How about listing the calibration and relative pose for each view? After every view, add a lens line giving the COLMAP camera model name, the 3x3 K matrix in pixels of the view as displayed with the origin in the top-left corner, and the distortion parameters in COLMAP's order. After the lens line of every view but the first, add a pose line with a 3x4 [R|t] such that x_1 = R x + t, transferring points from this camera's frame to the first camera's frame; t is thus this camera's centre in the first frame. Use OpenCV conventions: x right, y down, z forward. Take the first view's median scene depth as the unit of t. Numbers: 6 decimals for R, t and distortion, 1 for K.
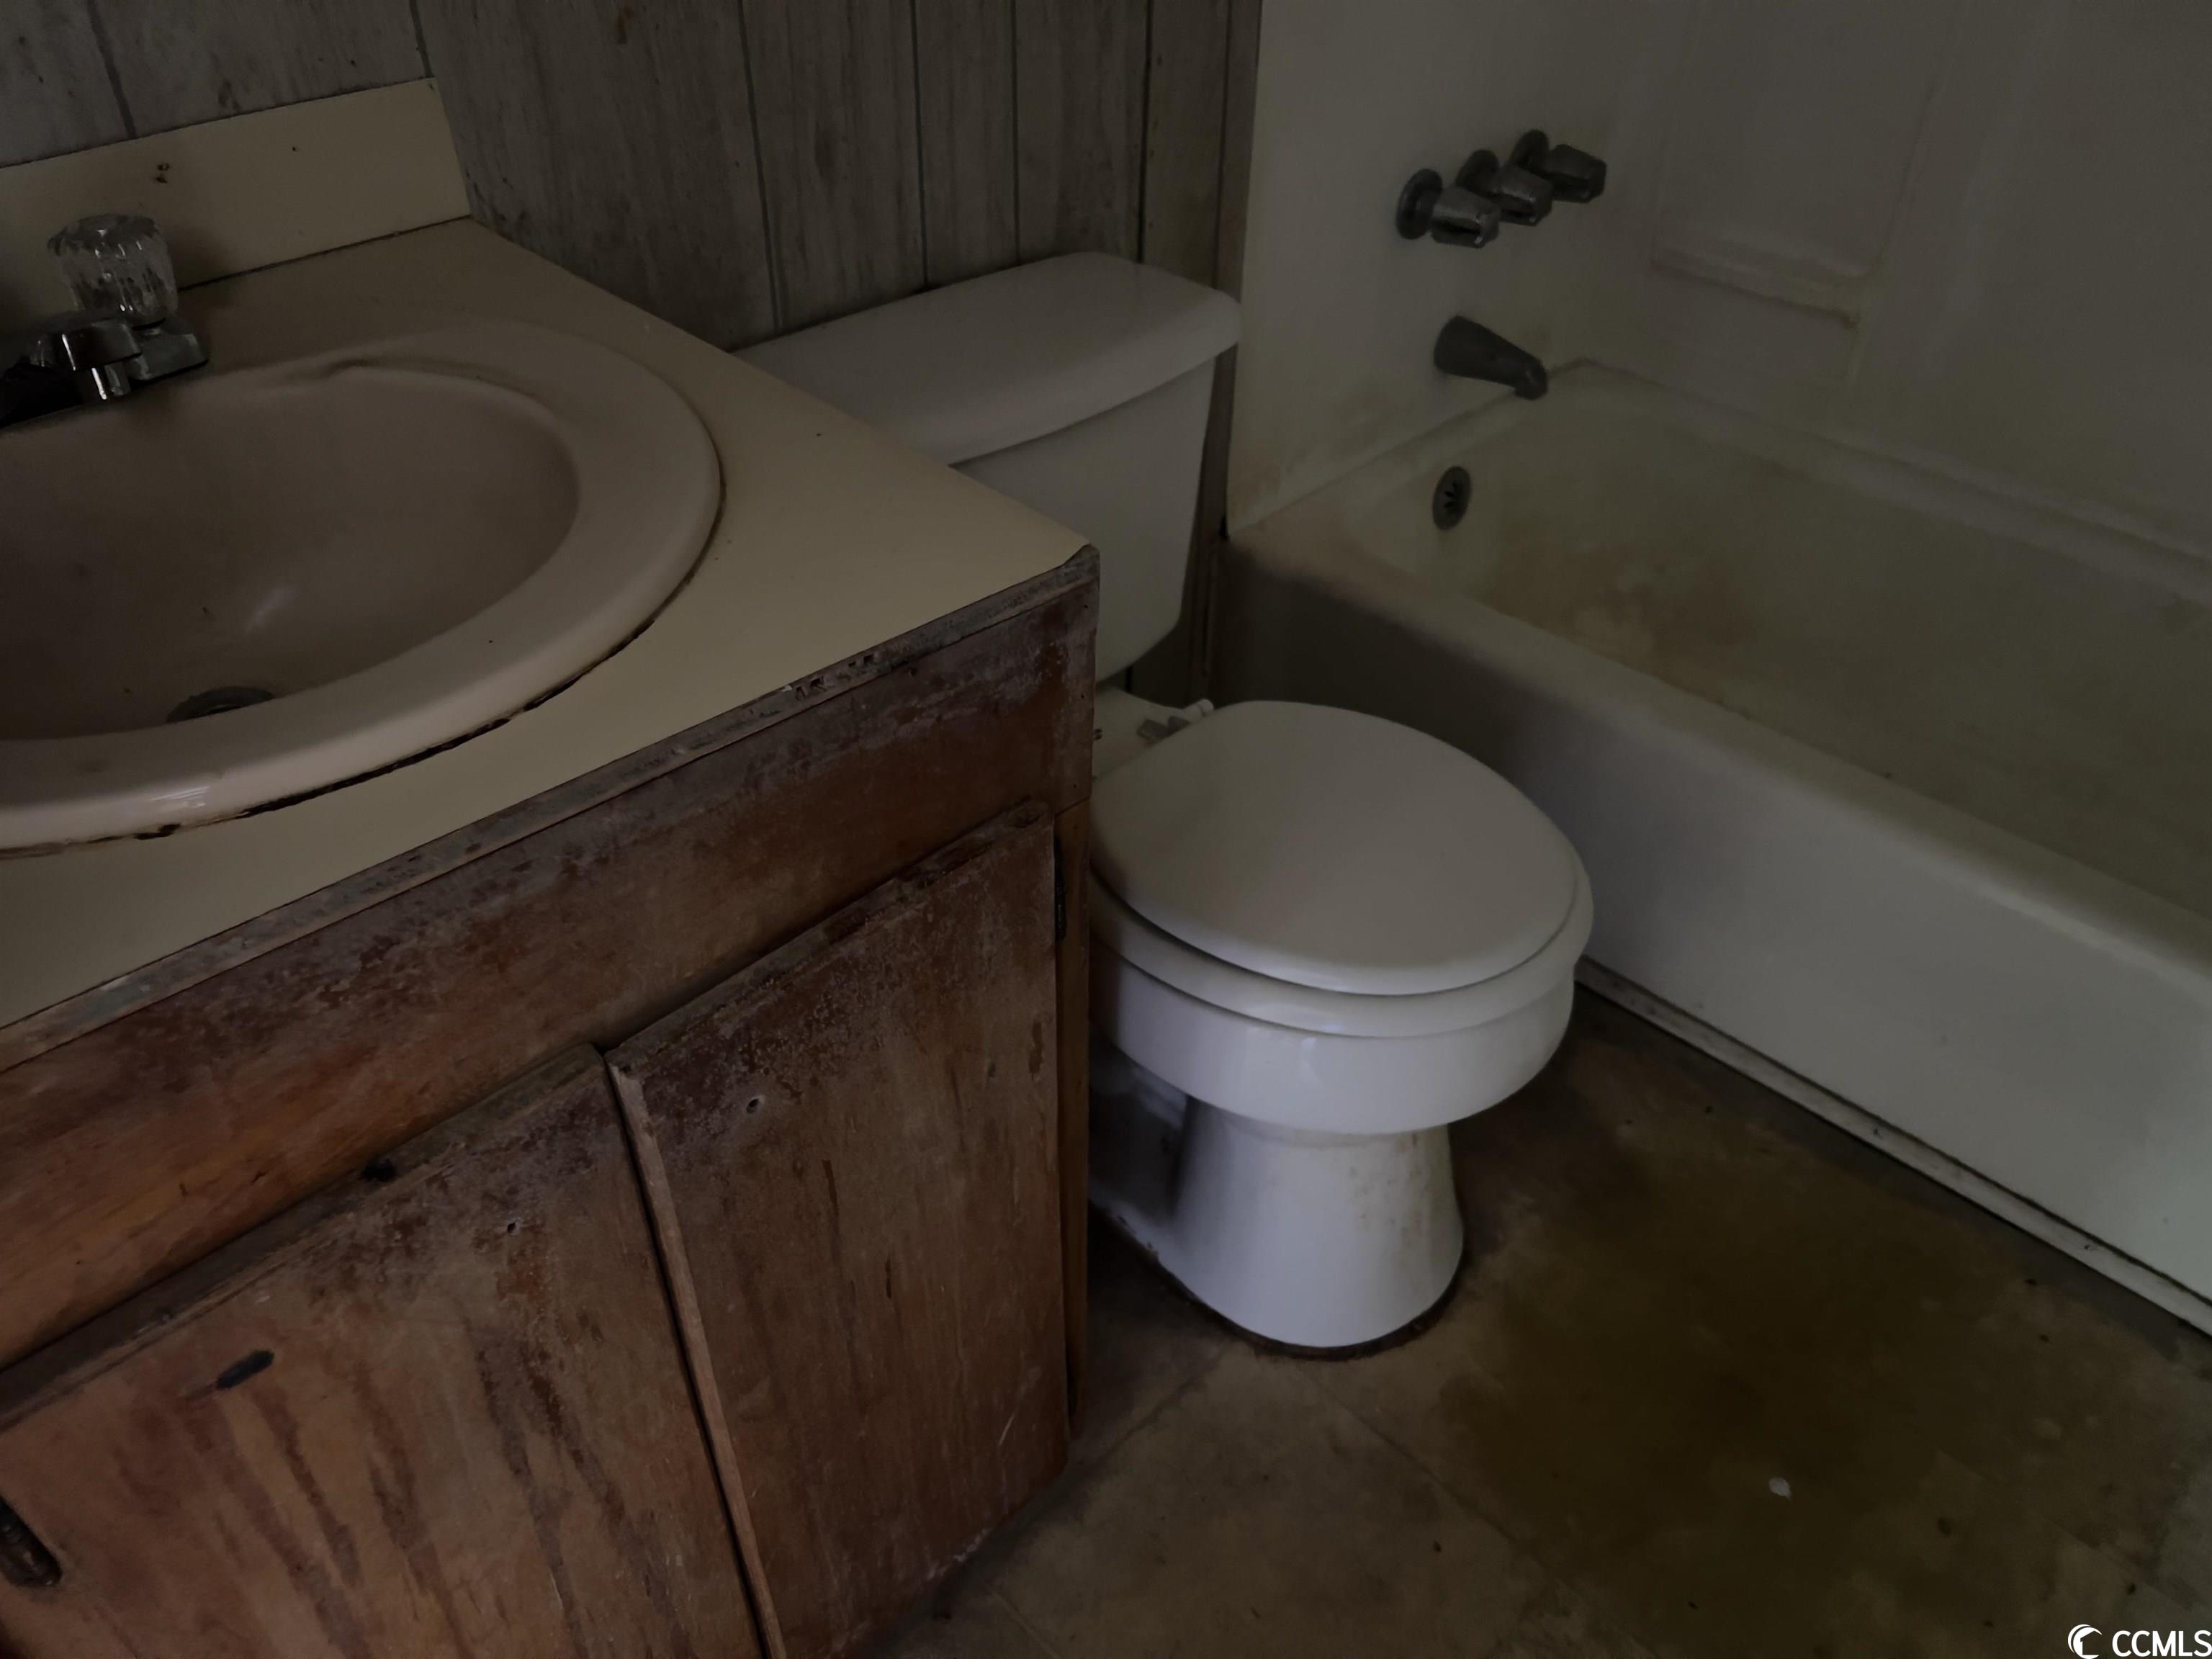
lens RADIAL K [[1678.7, 0, 1106.0], [0, 1678.7, 829.5], [0, 0, 1]] dist [0.069726, -0.114157]
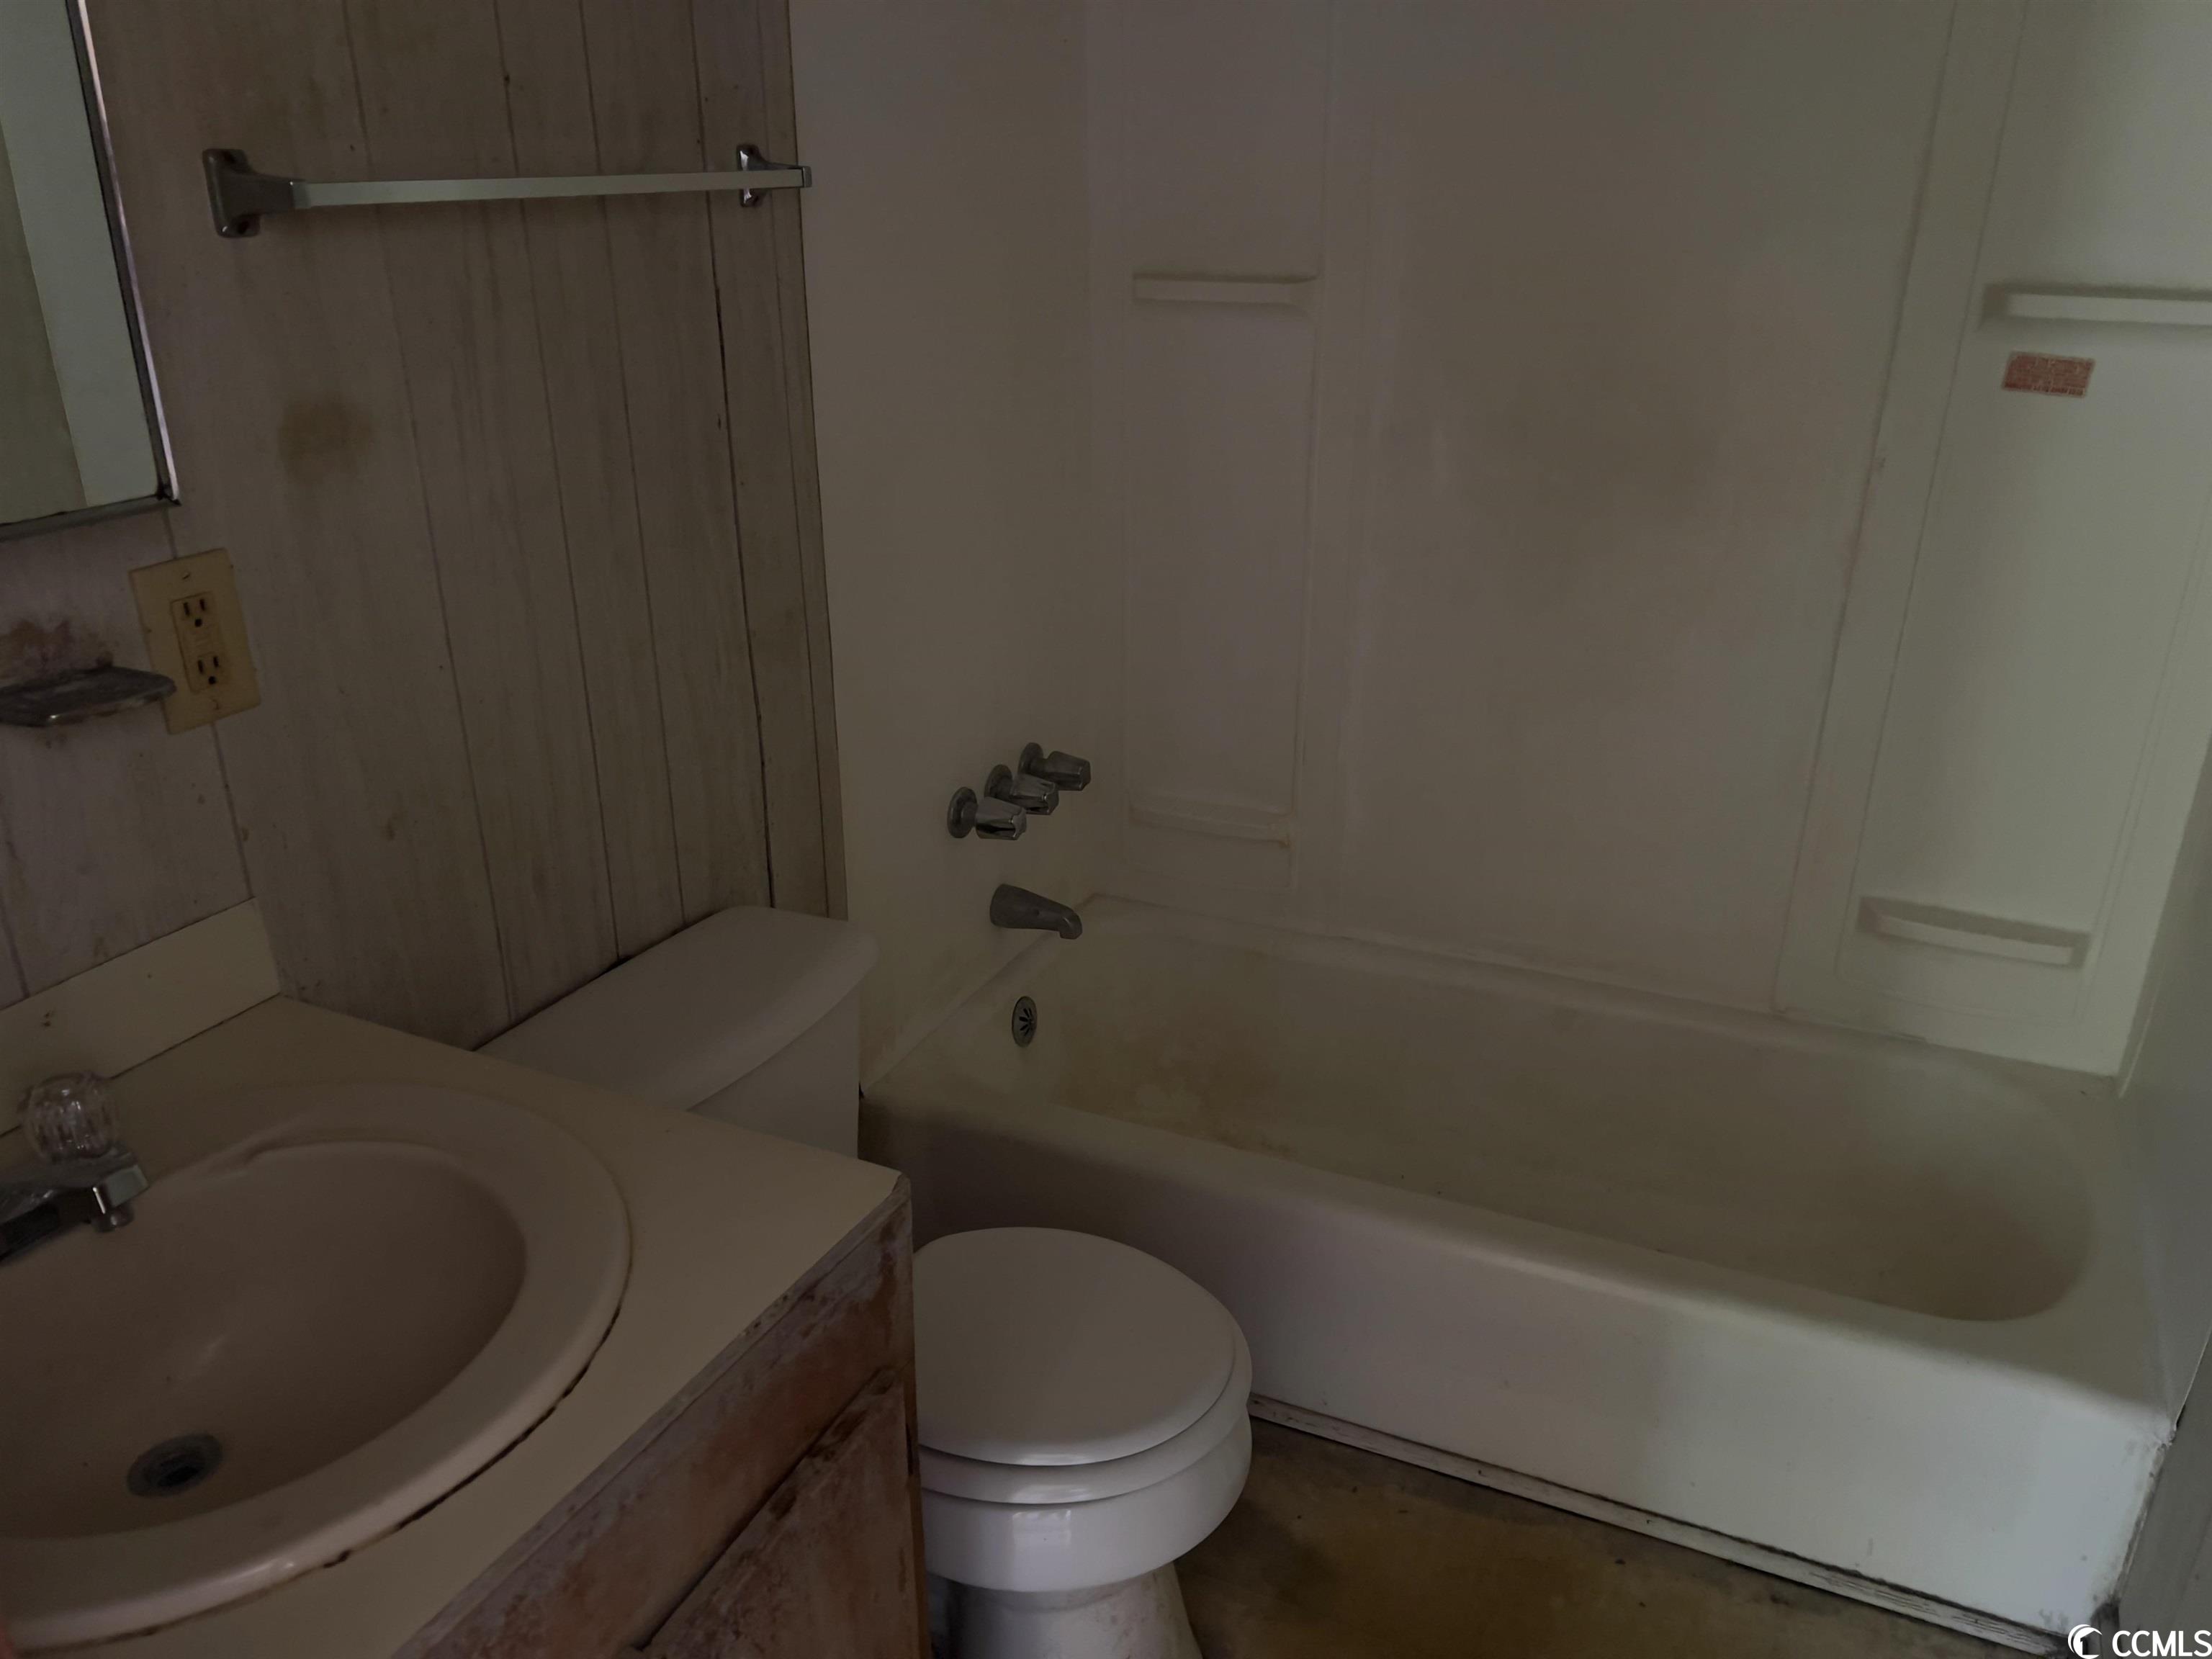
lens RADIAL K [[1678.7, 0, 1106.0], [0, 1678.7, 829.5], [0, 0, 1]] dist [0.069726, -0.114157]
pose [[0.939654, -0.144857, 0.309948, -0.186113], [0.224386, 0.944816, -0.238693, -0.050907], [-0.258267, 0.293836, 0.920303, -0.333167]]
